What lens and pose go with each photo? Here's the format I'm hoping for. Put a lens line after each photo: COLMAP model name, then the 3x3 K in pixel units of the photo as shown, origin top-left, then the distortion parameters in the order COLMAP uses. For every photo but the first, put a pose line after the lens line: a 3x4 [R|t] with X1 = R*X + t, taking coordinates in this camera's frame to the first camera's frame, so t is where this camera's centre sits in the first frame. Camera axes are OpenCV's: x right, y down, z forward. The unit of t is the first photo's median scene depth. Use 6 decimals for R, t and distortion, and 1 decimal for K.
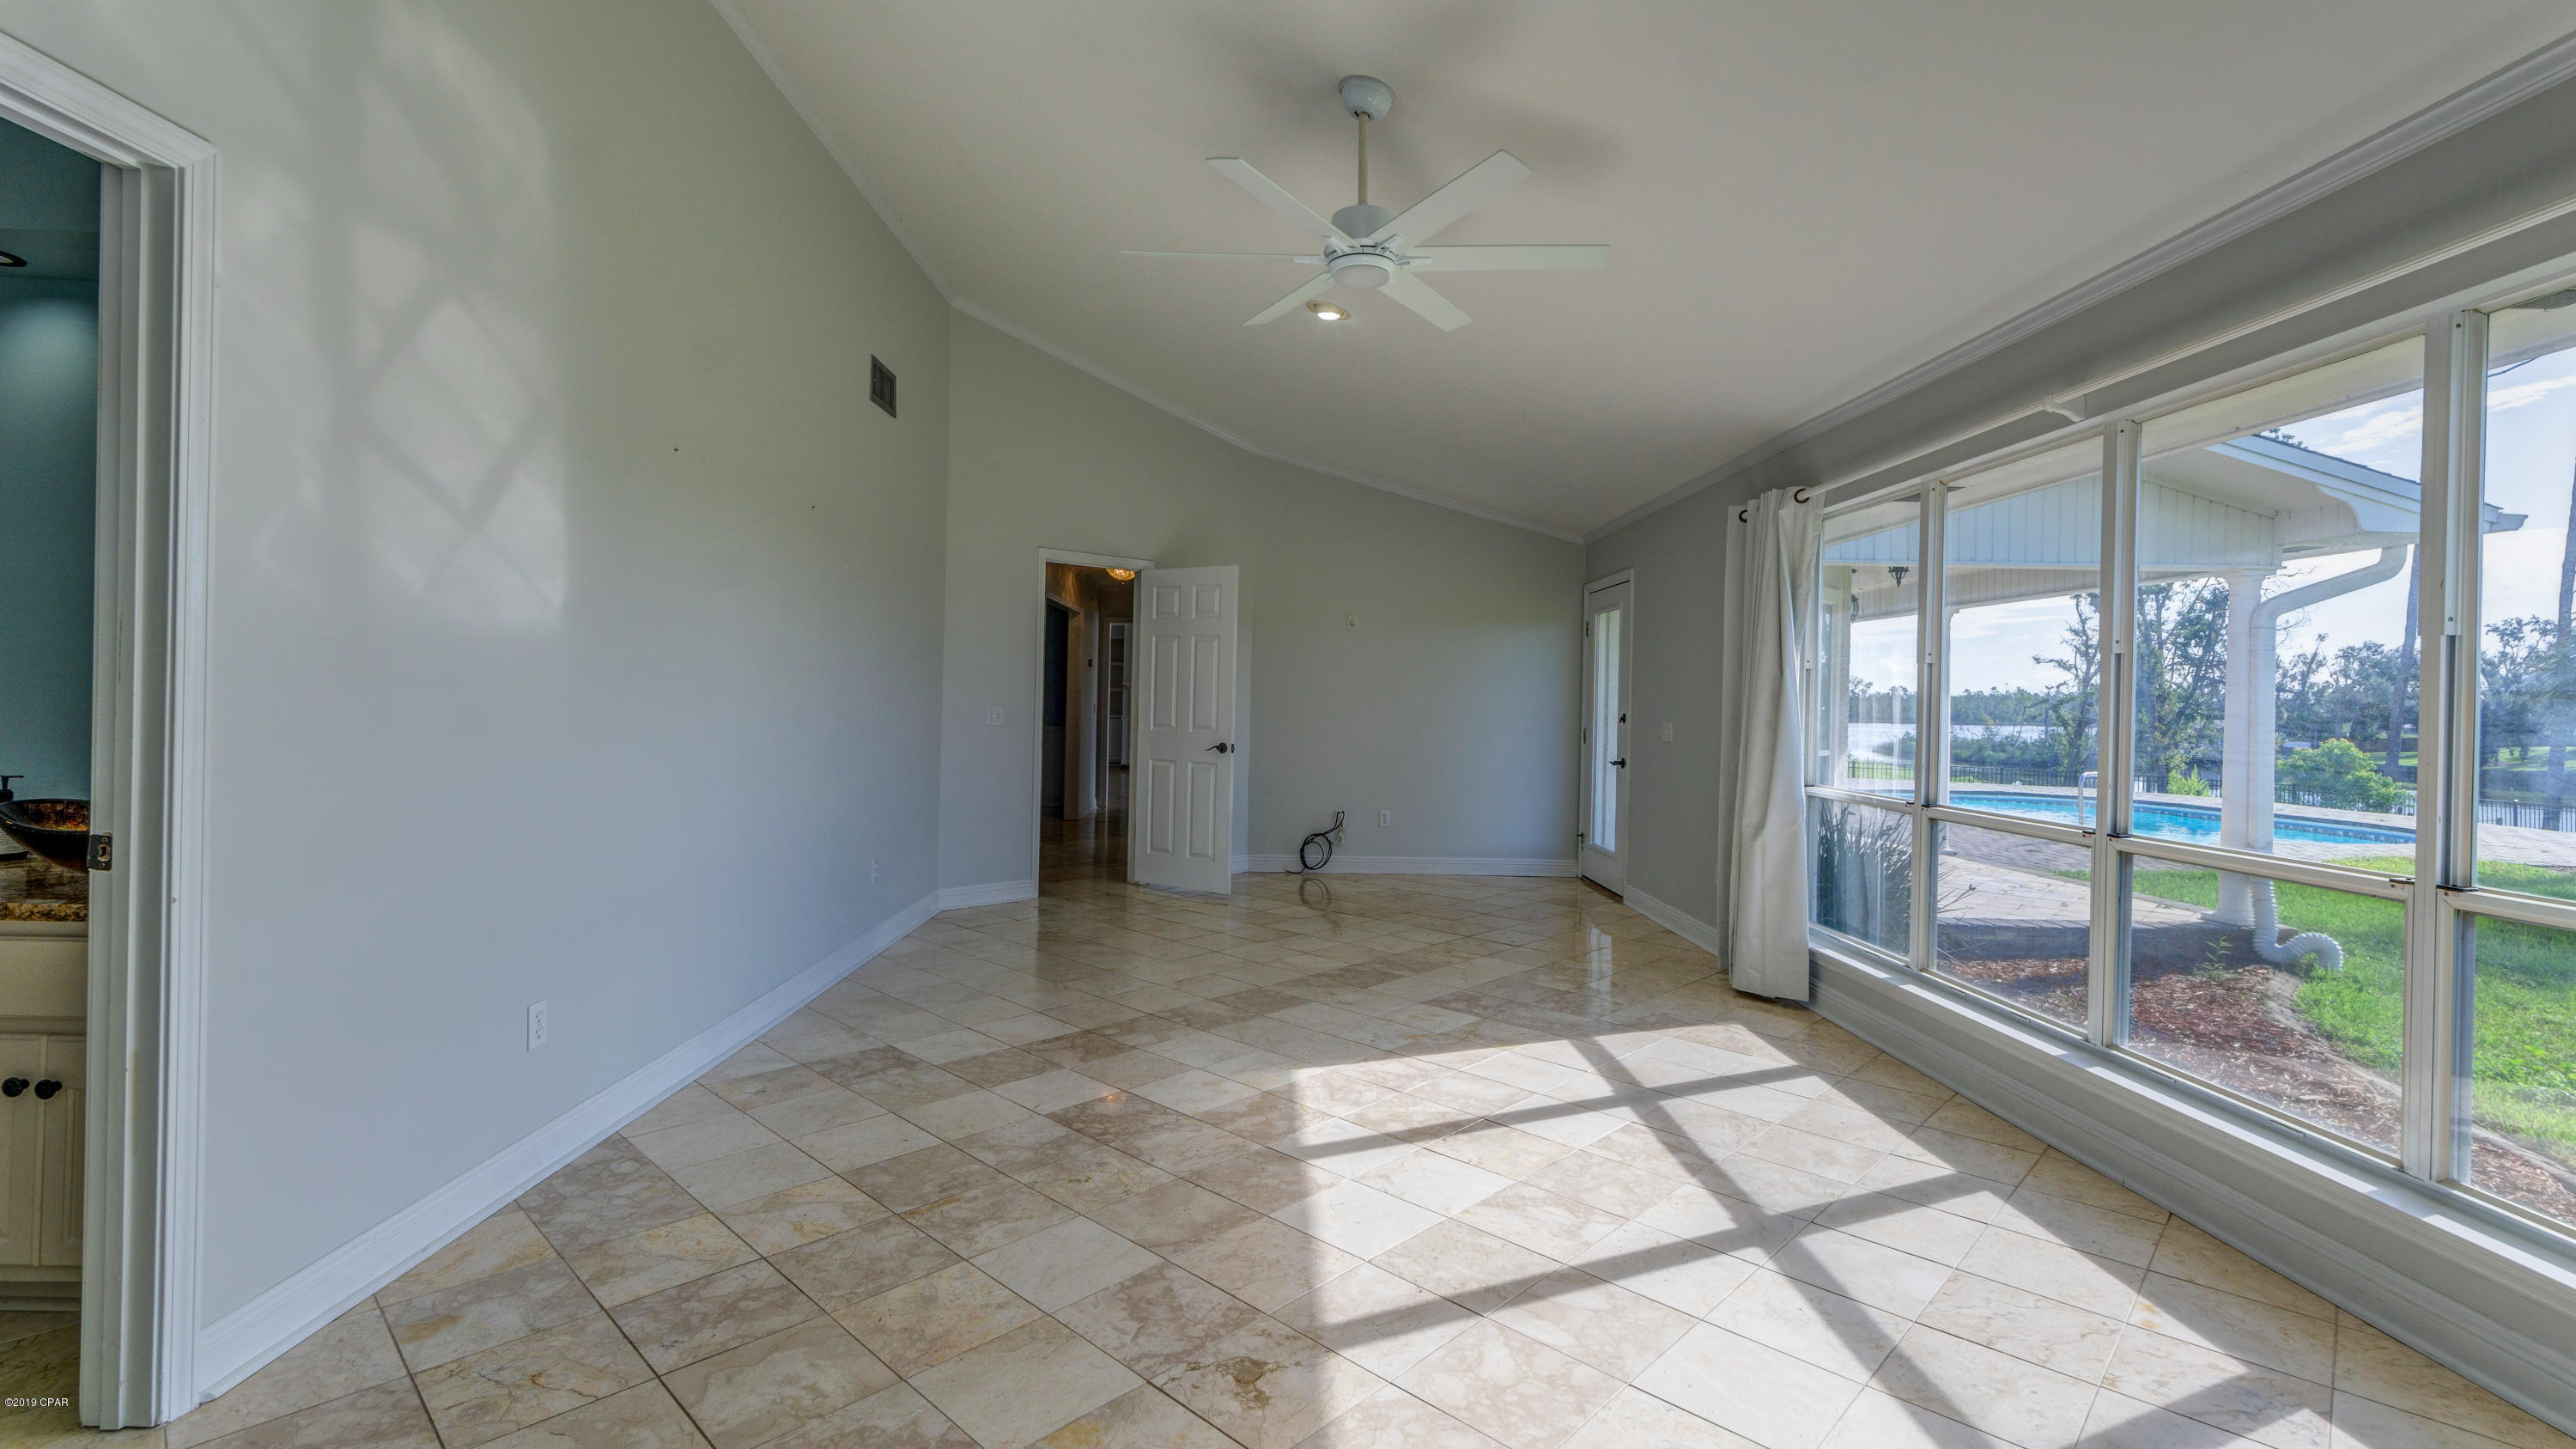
lens RADIAL K [[1084.1, 0, 1276.9], [0, 1084.1, 722.1], [0, 0, 1]] dist [-0.000040, 0.000453]
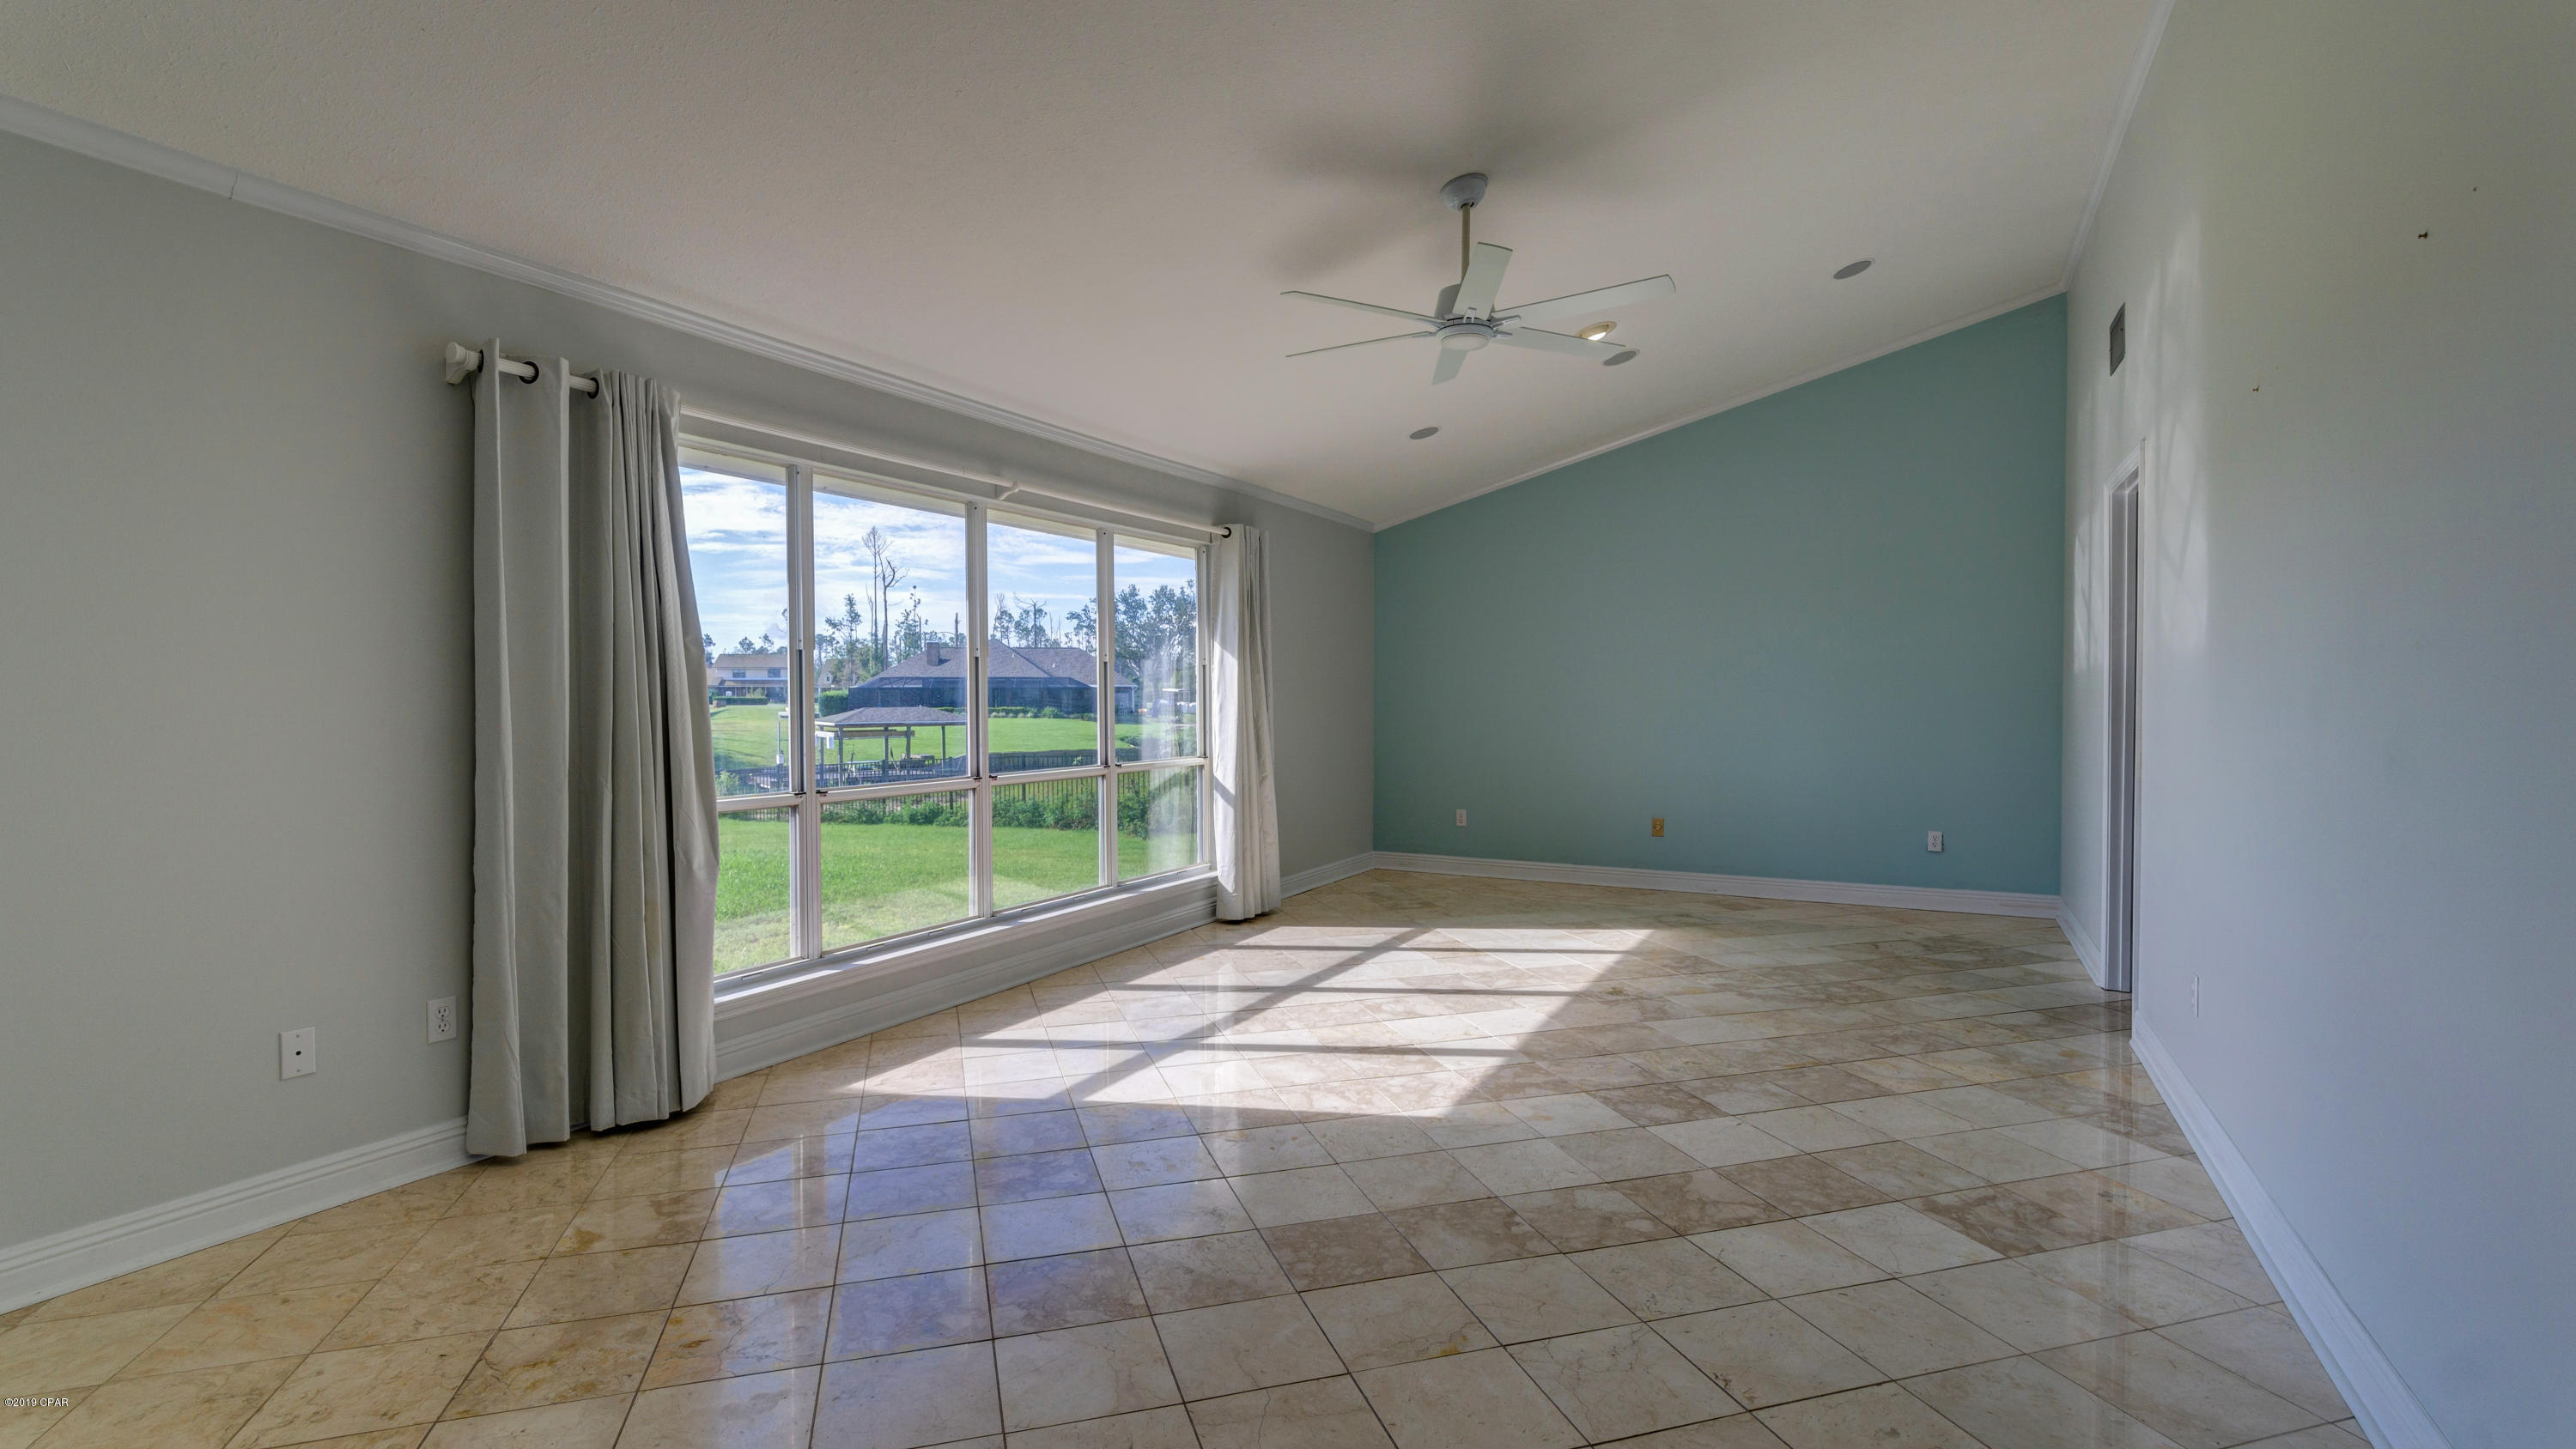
lens RADIAL K [[1083.8, 0, 1276.9], [0, 1083.8, 722.1], [0, 0, 1]] dist [-0.000040, 0.000453]
pose [[-0.853638, -0.029495, 0.520032, -0.424227], [-0.002756, 0.998637, 0.052116, -0.064305], [-0.520860, 0.043055, -0.852556, 2.374168]]
